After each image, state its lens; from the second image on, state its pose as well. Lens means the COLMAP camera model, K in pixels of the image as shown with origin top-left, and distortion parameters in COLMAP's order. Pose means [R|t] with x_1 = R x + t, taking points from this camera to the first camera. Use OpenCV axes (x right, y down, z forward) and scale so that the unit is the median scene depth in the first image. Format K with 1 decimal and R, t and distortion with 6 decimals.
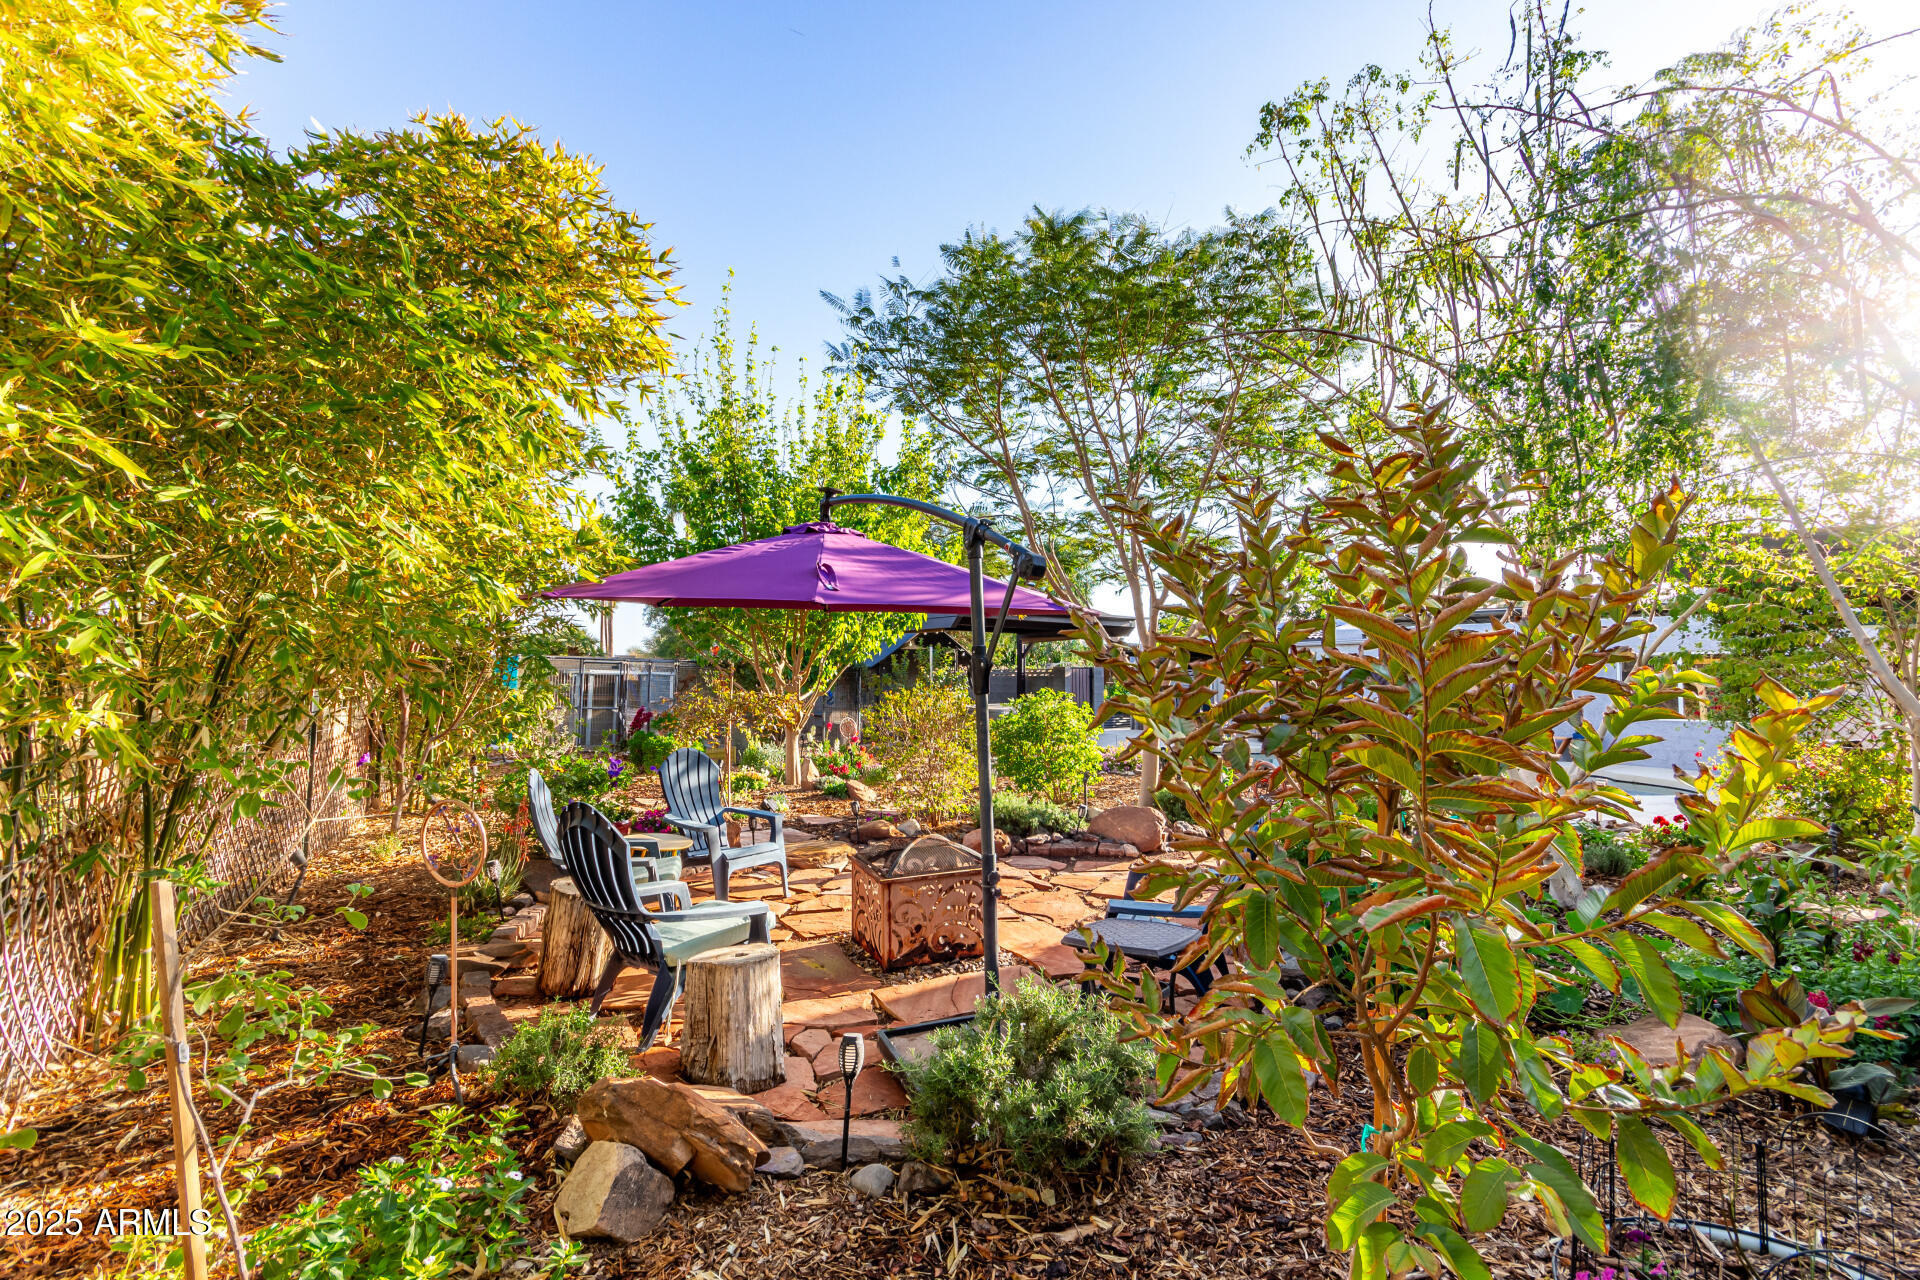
lens RADIAL K [[906.4, 0, 954.3], [0, 906.4, 641.5], [0, 0, 1]] dist [0.005713, 0.000331]
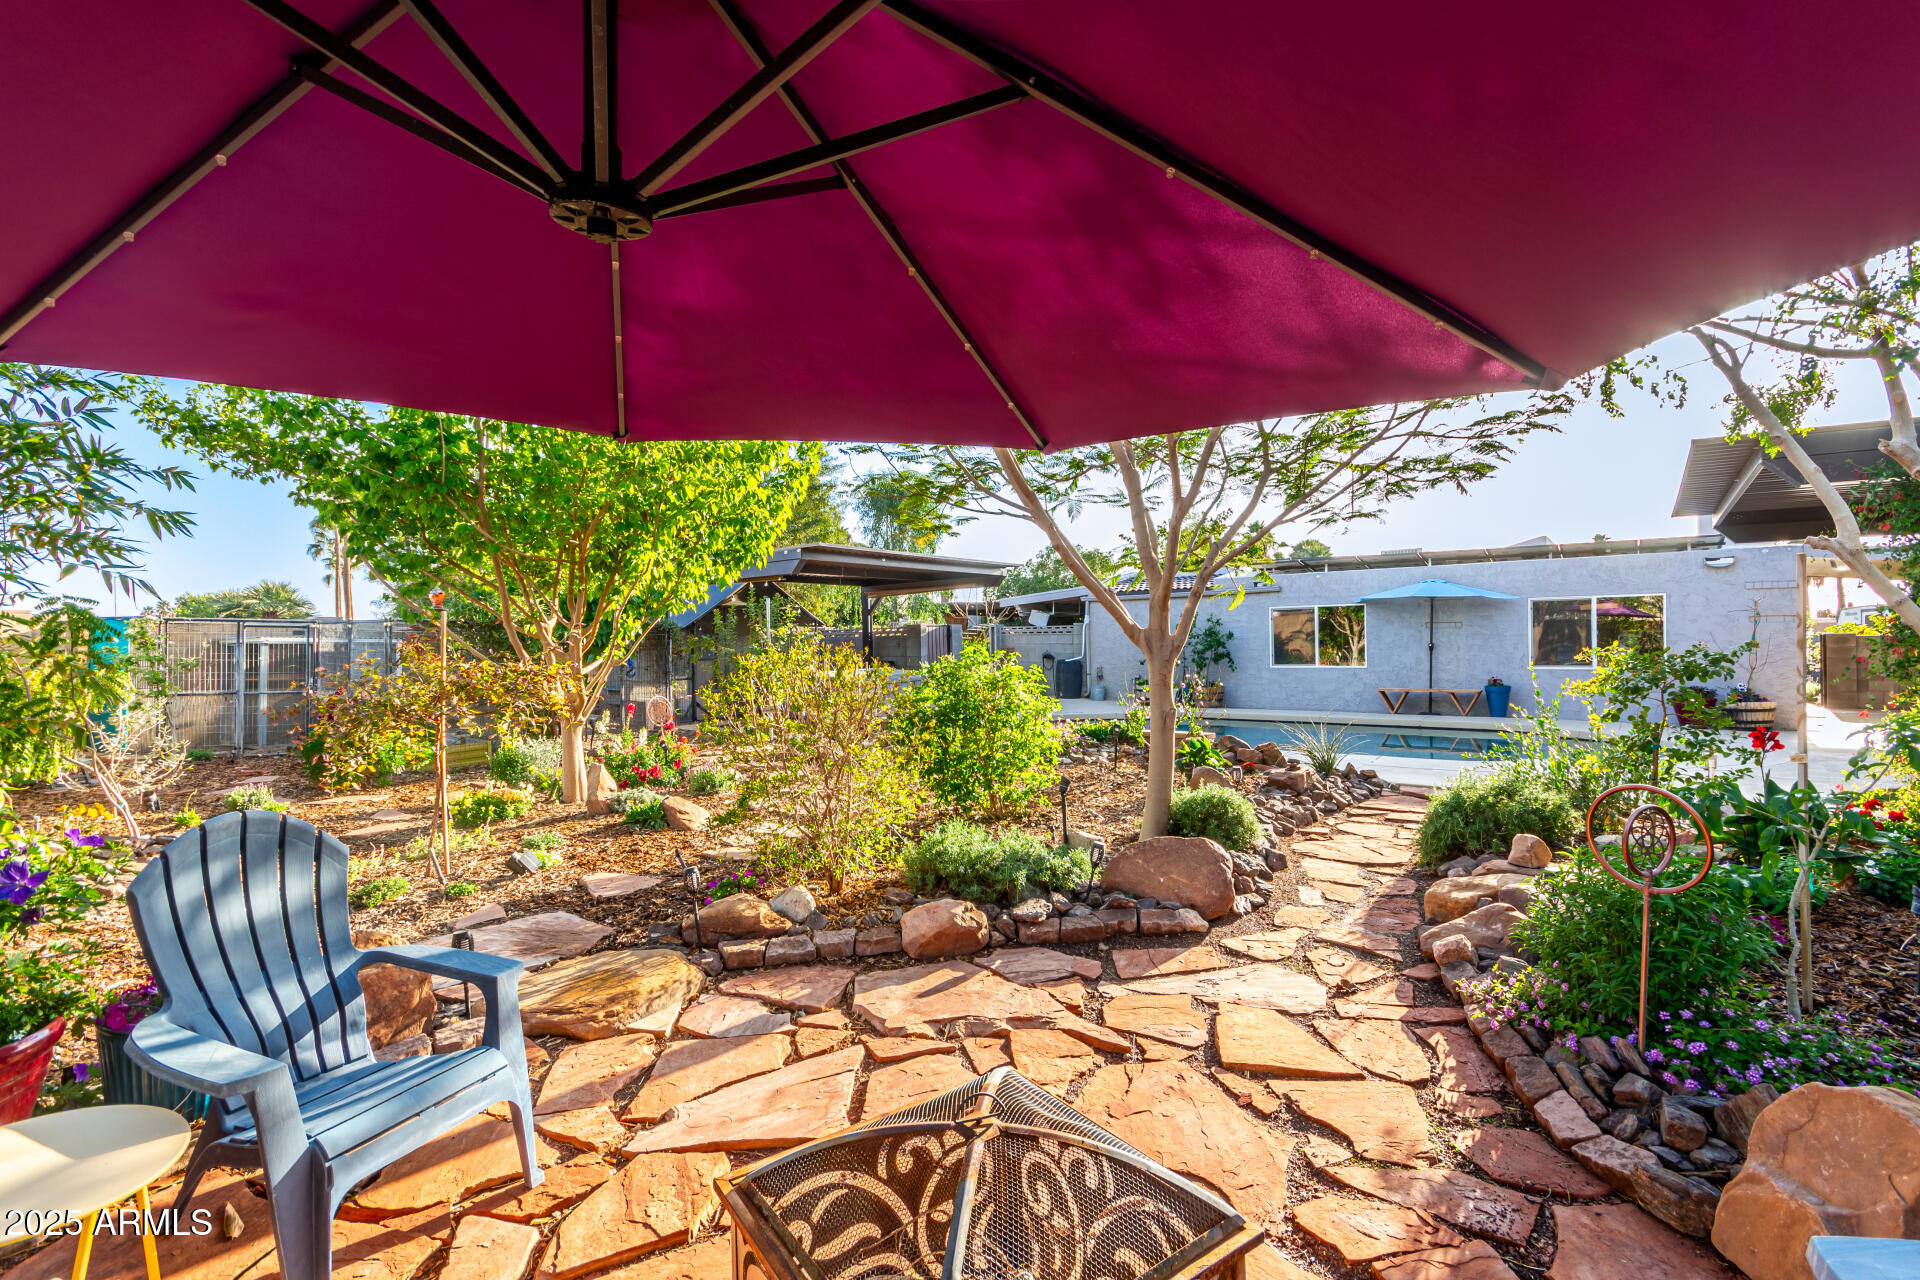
lens RADIAL K [[906.4, 0, 974.0], [0, 906.4, 644.1], [0, 0, 1]] dist [0.005713, 0.000331]
pose [[0.973900, -0.020573, 0.226042, -0.043055], [0.010833, 0.998962, 0.044249, 0.017658], [-0.226718, -0.040646, 0.973112, 0.301897]]
